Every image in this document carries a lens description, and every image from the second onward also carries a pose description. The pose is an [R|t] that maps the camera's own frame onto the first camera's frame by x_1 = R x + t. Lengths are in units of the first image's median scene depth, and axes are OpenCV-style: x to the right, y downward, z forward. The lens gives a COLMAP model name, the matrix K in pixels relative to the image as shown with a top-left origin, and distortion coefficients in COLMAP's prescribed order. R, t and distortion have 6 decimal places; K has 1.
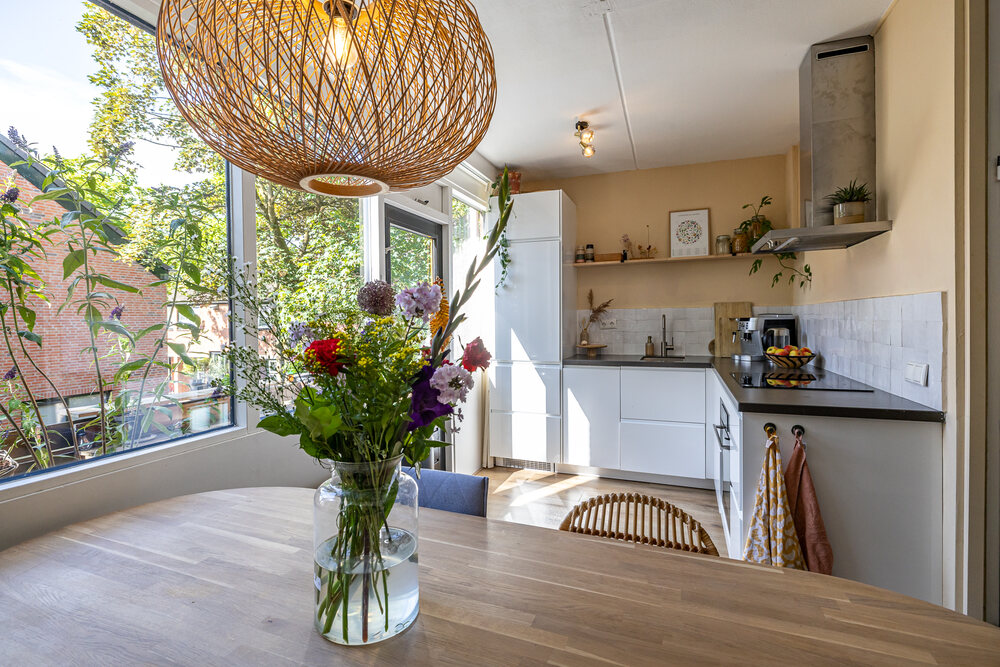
lens RADIAL K [[498.0, 0, 517.2], [0, 498.0, 332.5], [0, 0, 1]] dist [0.000946, 0.000136]
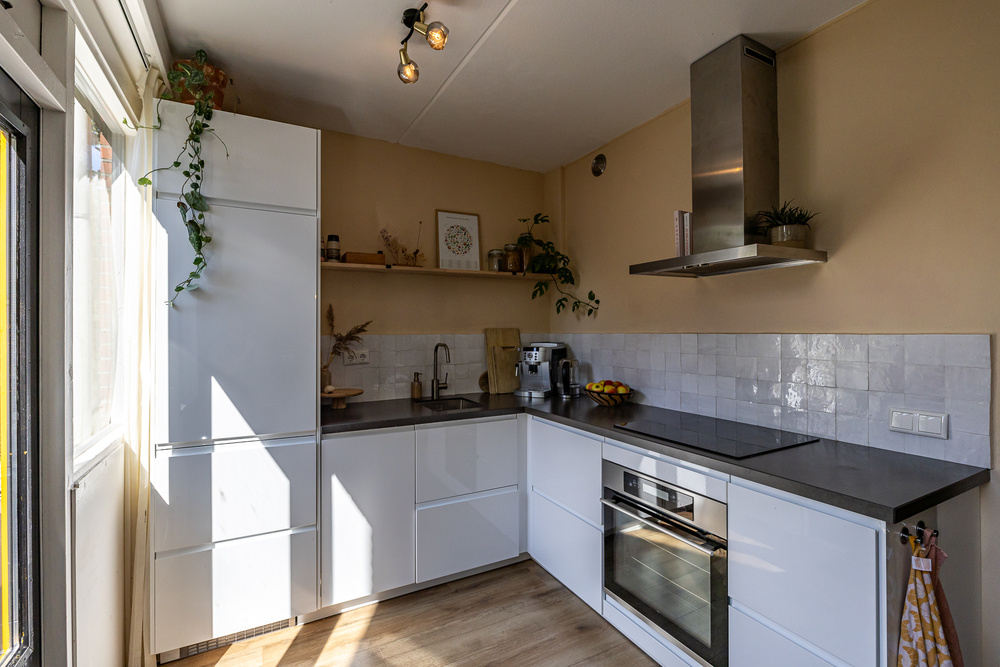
lens RADIAL K [[449.7, 0, 500.6], [0, 449.7, 330.4], [0, 0, 1]] dist [-0.002674, 0.000022]
pose [[0.673286, 0.009032, 0.739327, -0.146754], [0.016745, 0.999483, -0.027459, -0.035685], [-0.739193, 0.030868, 0.672786, 0.480313]]
